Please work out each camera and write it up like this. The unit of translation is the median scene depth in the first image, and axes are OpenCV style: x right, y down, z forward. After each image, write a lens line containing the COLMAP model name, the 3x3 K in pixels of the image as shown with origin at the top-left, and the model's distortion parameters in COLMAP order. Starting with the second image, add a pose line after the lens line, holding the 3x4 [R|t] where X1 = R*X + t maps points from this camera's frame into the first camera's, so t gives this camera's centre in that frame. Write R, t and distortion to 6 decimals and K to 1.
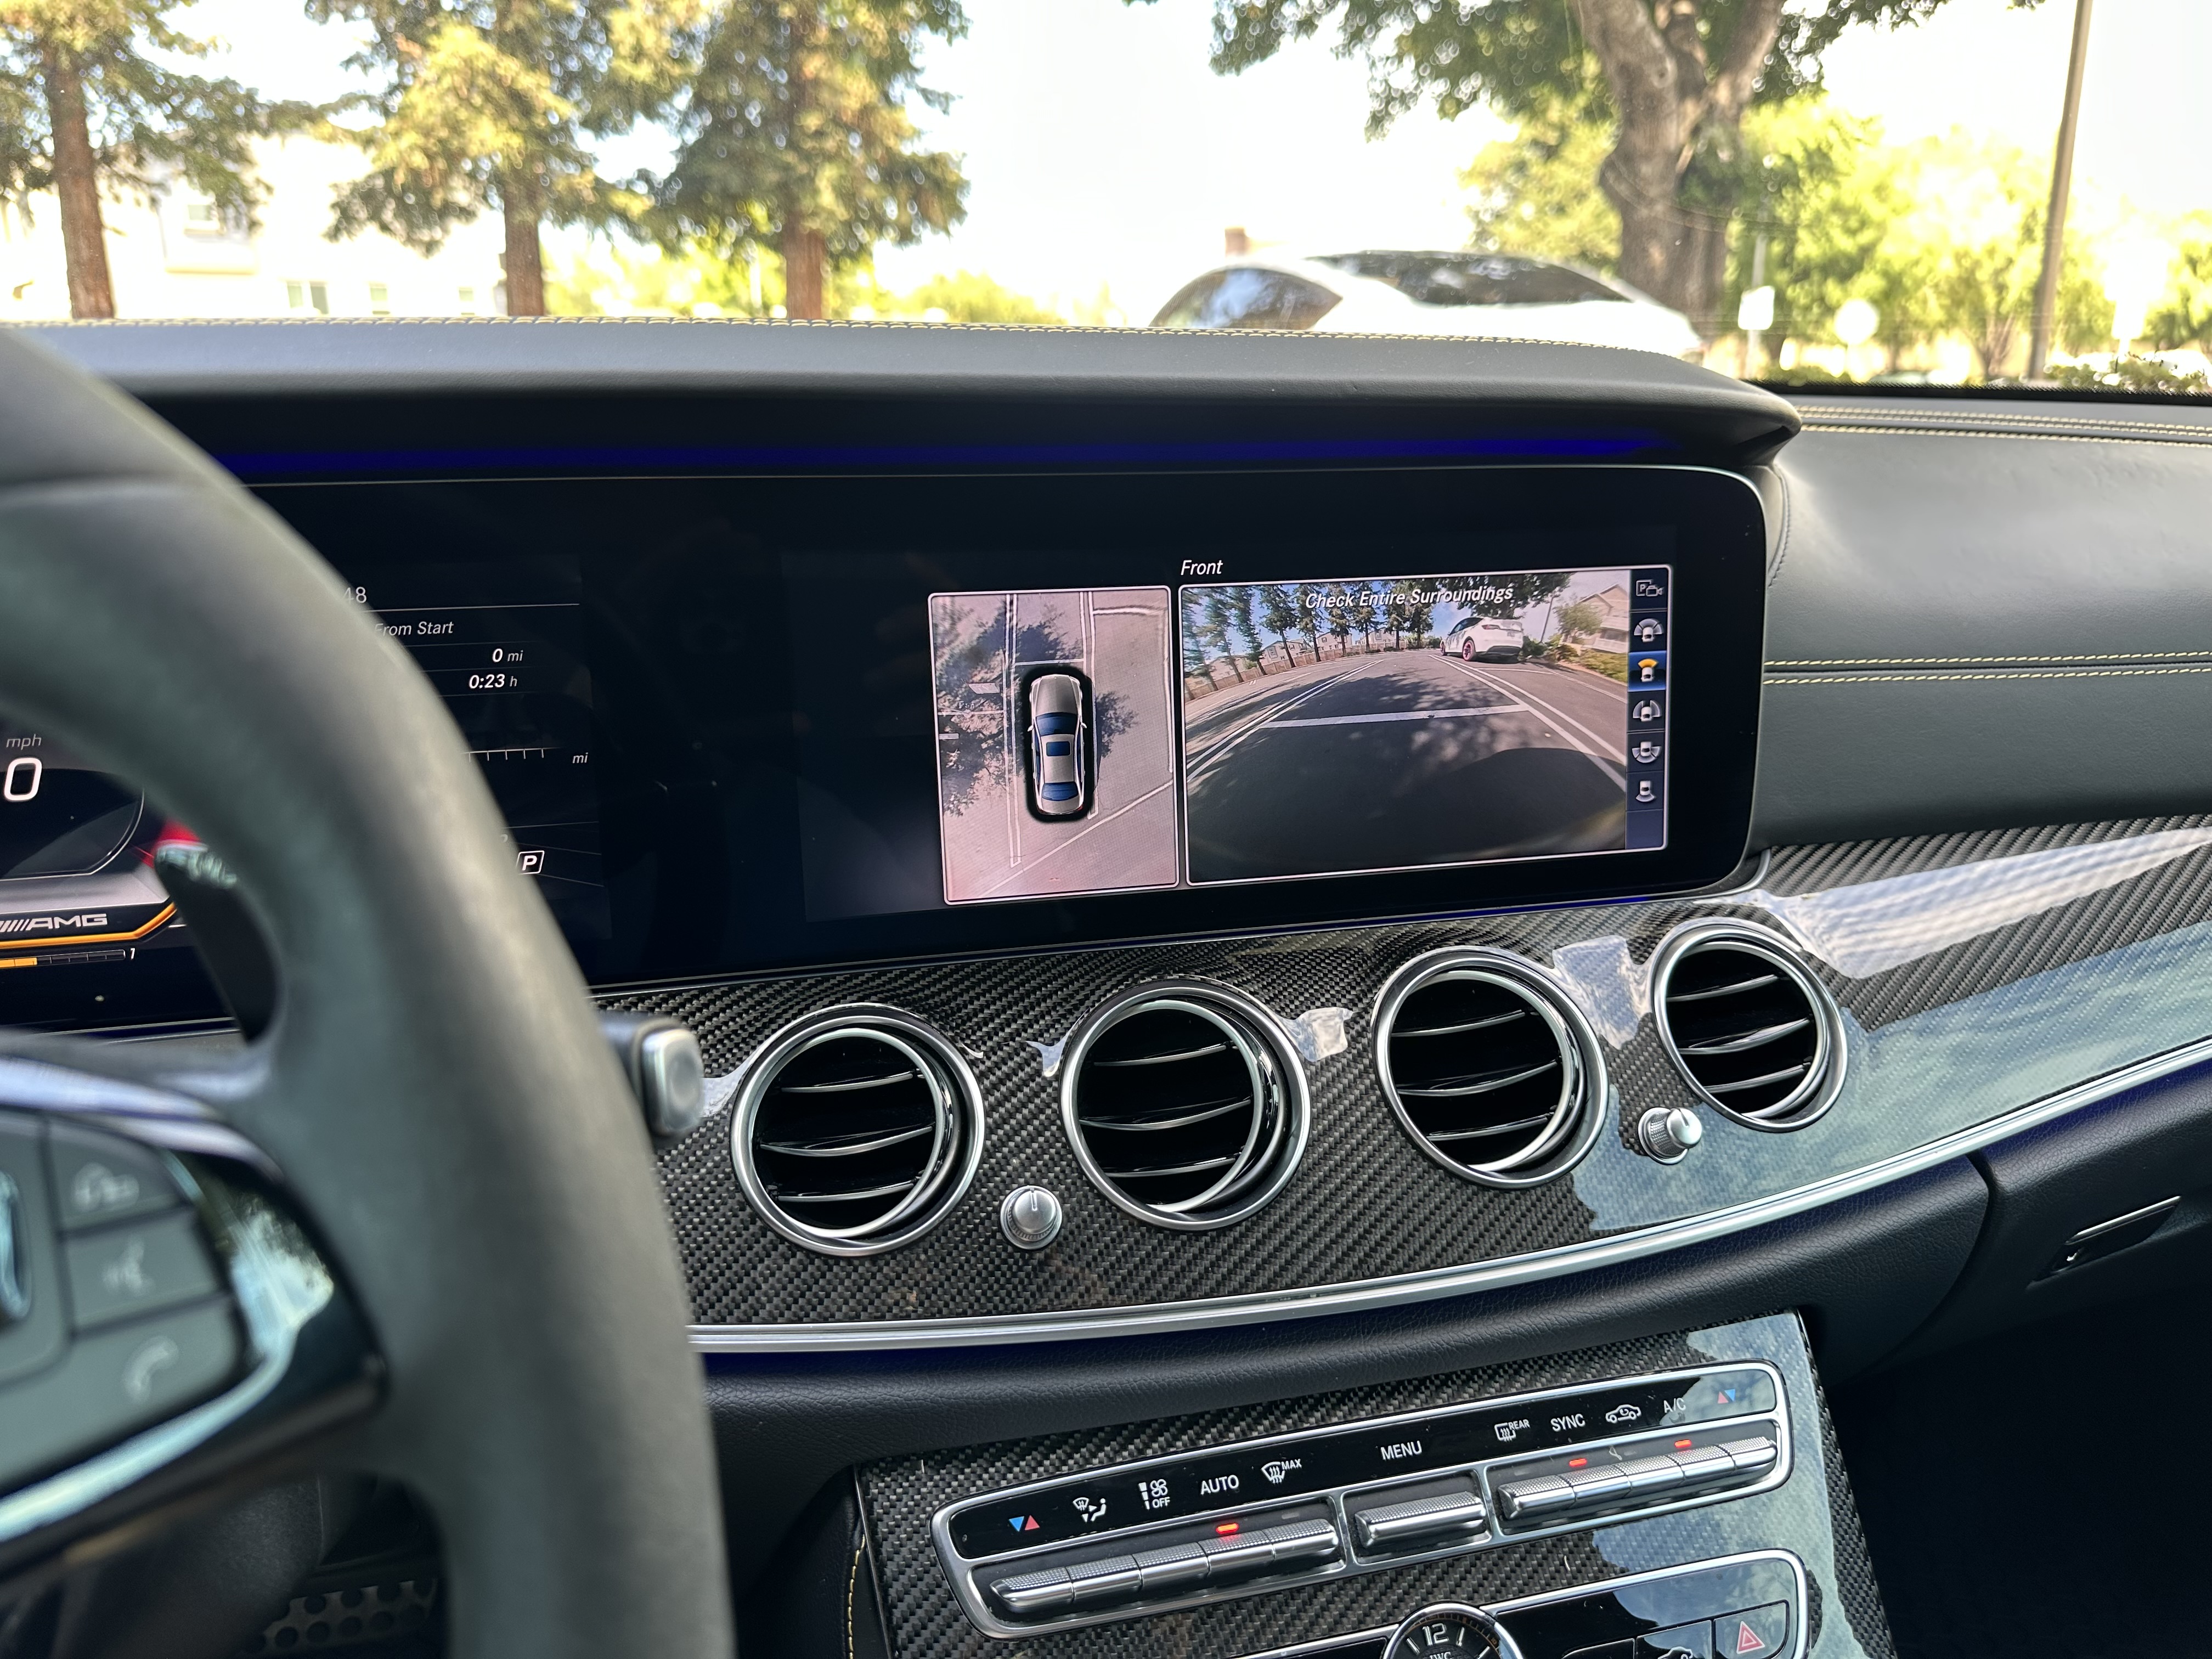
lens RADIAL K [[1578.9, 0, 1103.7], [0, 1578.9, 841.4], [0, 0, 1]] dist [-0.004362, -0.012341]
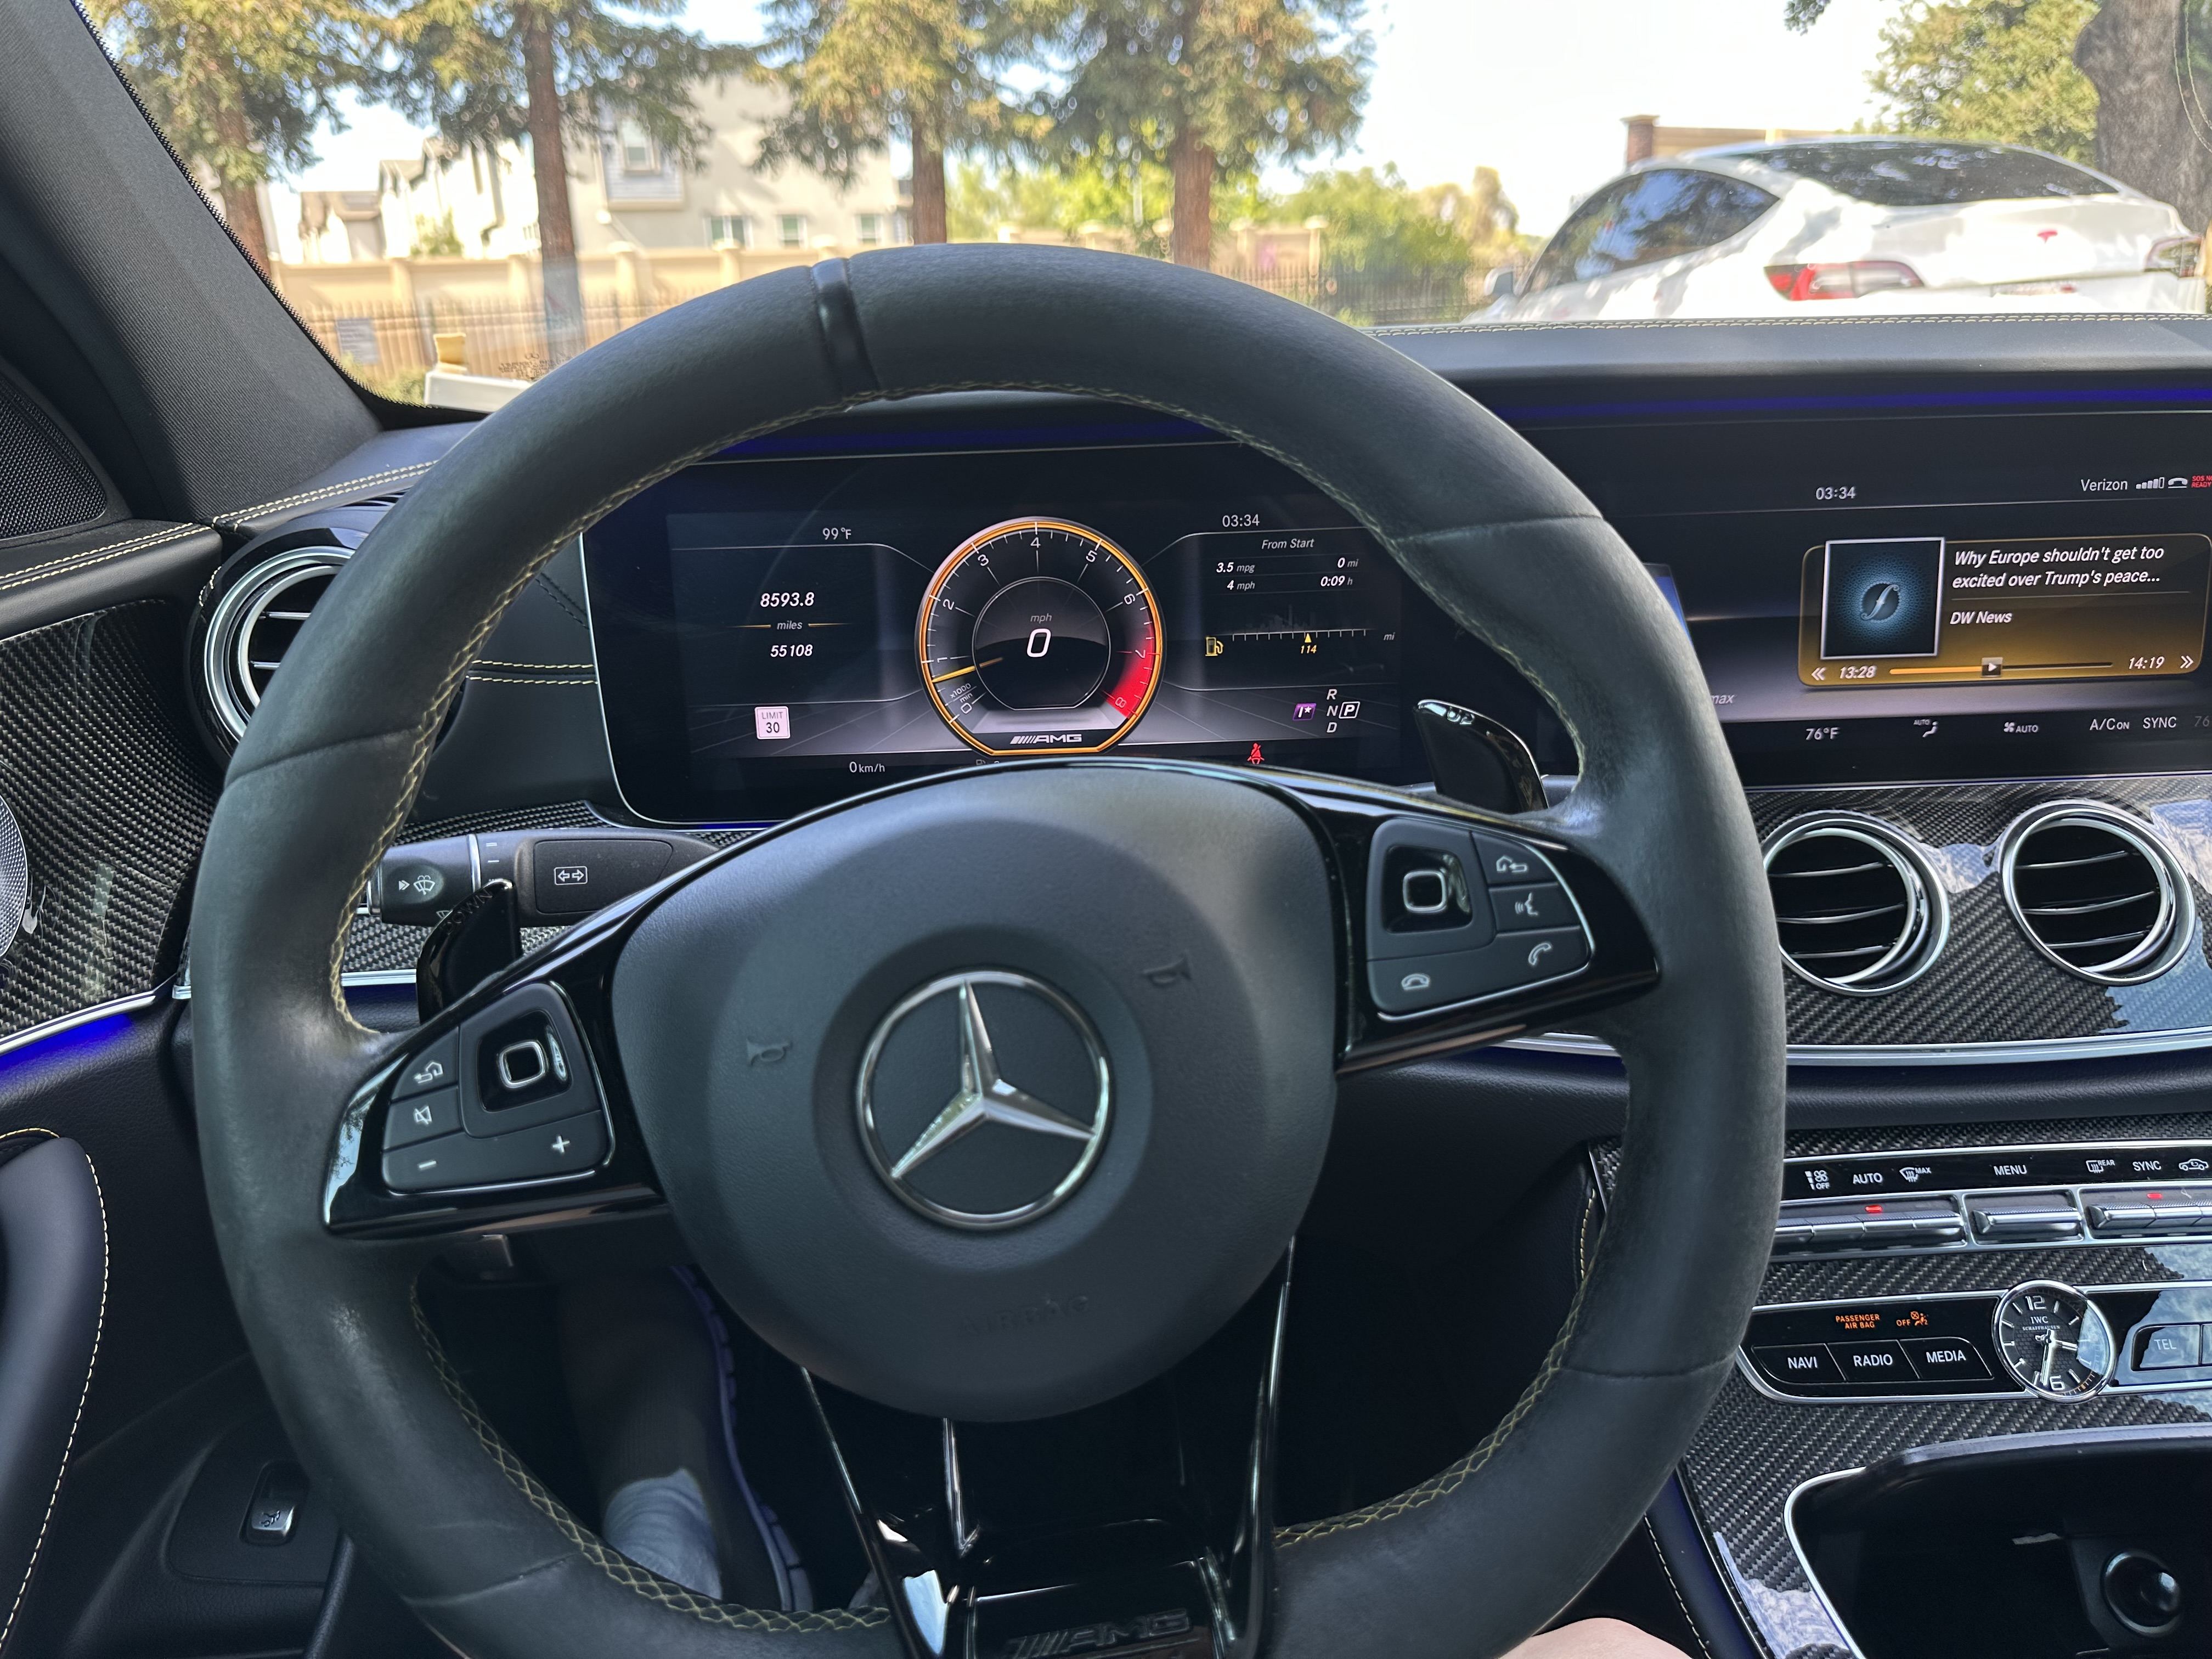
lens RADIAL K [[1572.7, 0, 1056.7], [0, 1572.7, 856.0], [0, 0, 1]] dist [-0.001884, -0.019417]
pose [[0.971243, 0.051454, -0.232465, -0.238434], [-0.036614, 0.997033, 0.067711, 0.047962], [0.235259, -0.057252, 0.970245, -0.364906]]
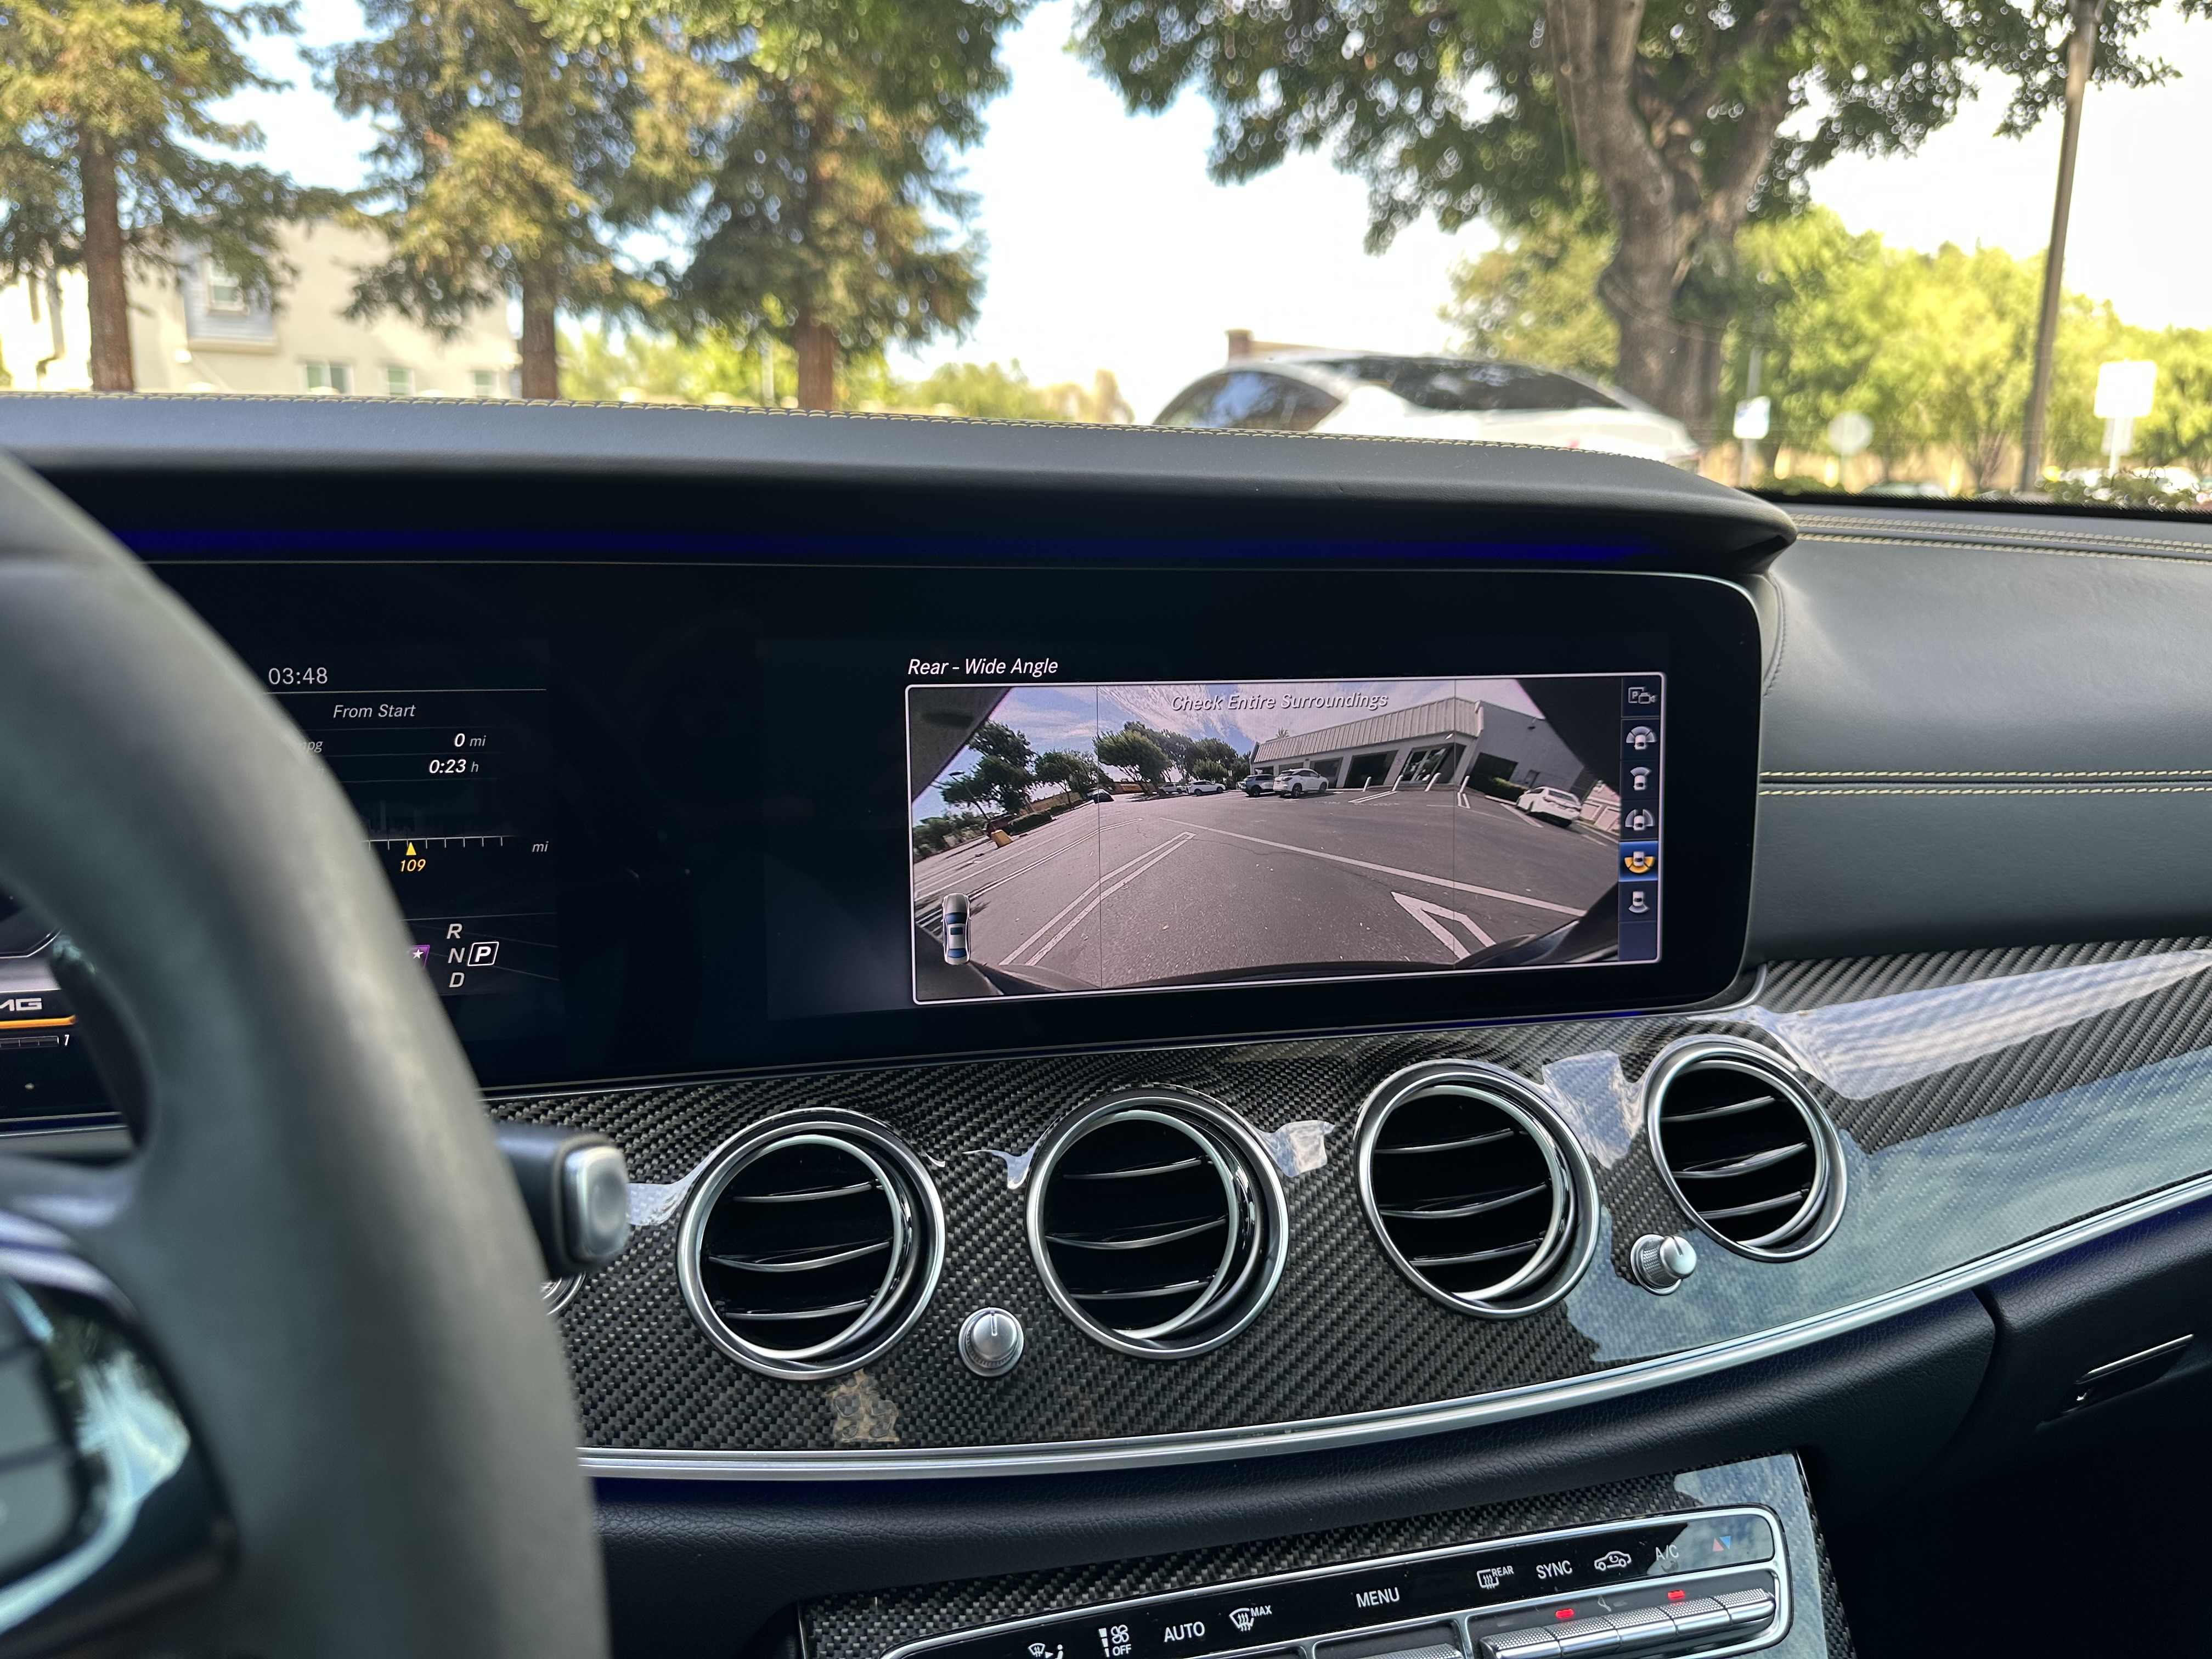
lens RADIAL K [[1581.6, 0, 1100.6], [0, 1581.6, 836.9], [0, 0, 1]] dist [-0.010297, -0.006662]
pose [[0.999779, 0.021030, -0.000098, 0.010495], [-0.021000, 0.998049, -0.058791, -0.007513], [-0.001138, 0.058780, 0.998270, 0.024550]]
